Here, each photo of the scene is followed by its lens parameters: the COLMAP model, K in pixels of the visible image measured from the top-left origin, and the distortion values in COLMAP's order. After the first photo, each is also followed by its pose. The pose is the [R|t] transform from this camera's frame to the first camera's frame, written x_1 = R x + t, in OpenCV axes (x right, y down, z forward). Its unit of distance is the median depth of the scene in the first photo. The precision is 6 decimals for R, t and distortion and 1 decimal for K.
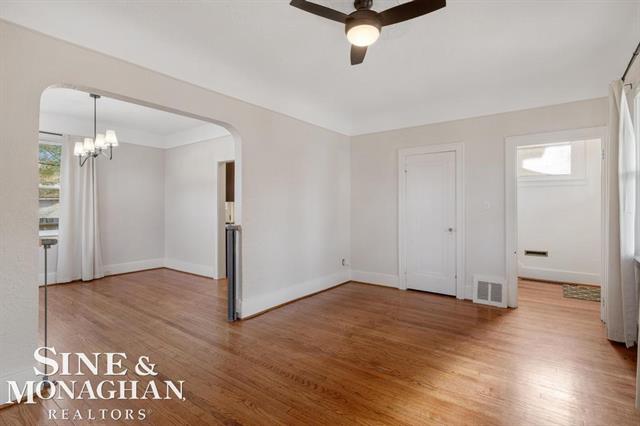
lens RADIAL K [[310.1, 0, 319.8], [0, 310.1, 207.1], [0, 0, 1]] dist [-0.002669, 0.000559]
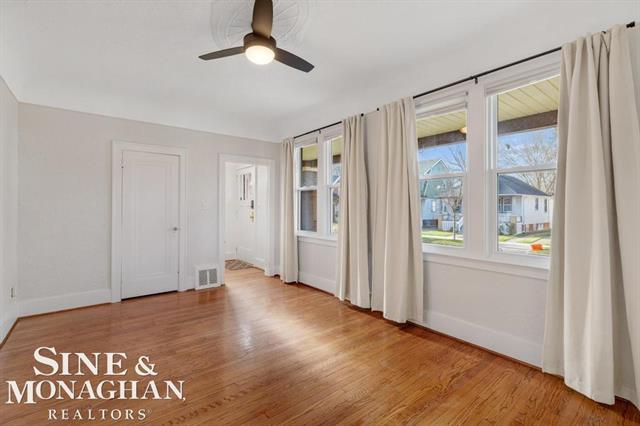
lens RADIAL K [[289.0, 0, 318.0], [0, 289.0, 207.2], [0, 0, 1]] dist [-0.001776, 0.000099]
pose [[0.264033, 0.002033, 0.964512, -0.438541], [0.000075, 0.999998, -0.002129, 0.000239], [-0.964514, 0.000634, 0.264032, 0.284382]]
